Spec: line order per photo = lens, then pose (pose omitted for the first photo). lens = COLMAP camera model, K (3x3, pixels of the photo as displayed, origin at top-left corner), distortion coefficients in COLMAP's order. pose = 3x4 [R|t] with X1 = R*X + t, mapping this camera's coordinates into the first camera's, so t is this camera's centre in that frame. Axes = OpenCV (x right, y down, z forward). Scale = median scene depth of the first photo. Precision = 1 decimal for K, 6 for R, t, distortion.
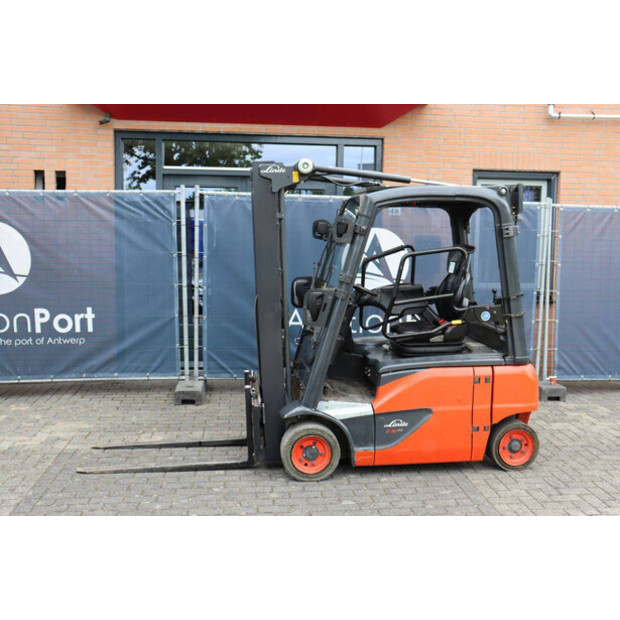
lens RADIAL K [[721.2, 0, 325.8], [0, 721.2, 310.8], [0, 0, 1]] dist [-0.017429, 0.039440]
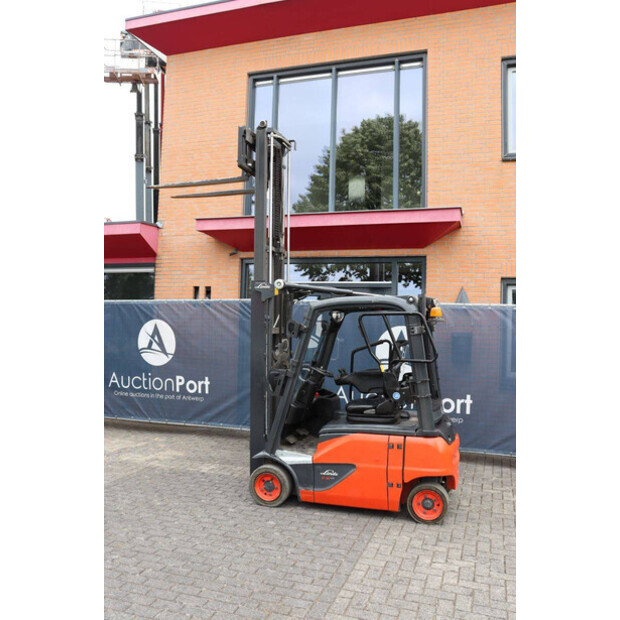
lens RADIAL K [[598.7, 0, 310.0], [0, 598.7, 310.0], [0, 0, 1]] dist [-0.109690, 0.012136]
pose [[0.892462, -0.002735, -0.451114, 0.486002], [-0.059964, 0.990389, -0.124634, -0.001157], [0.447120, 0.138282, 0.883721, -0.014766]]
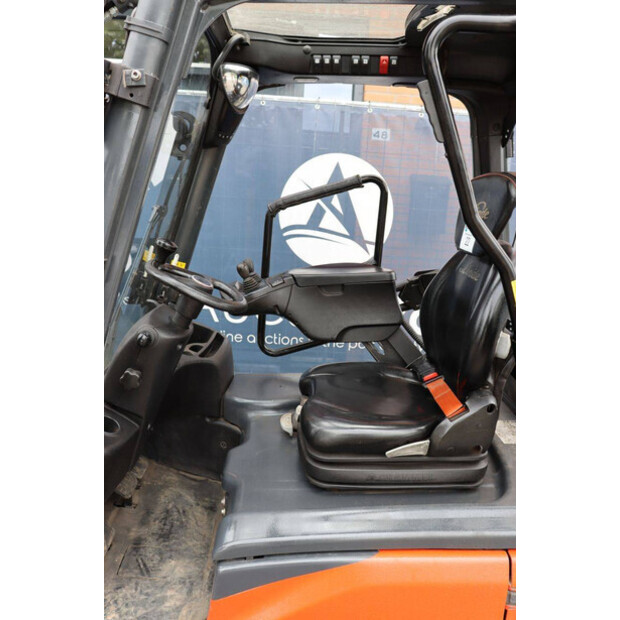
lens RADIAL K [[541.2, 0, 309.5], [0, 541.2, 294.9], [0, 0, 1]] dist [-0.171652, 0.216161]
pose [[0.993314, 0.050703, -0.103714, 0.116641], [-0.040245, 0.994117, 0.100557, -0.051785], [0.108203, -0.095711, 0.989511, 0.677114]]
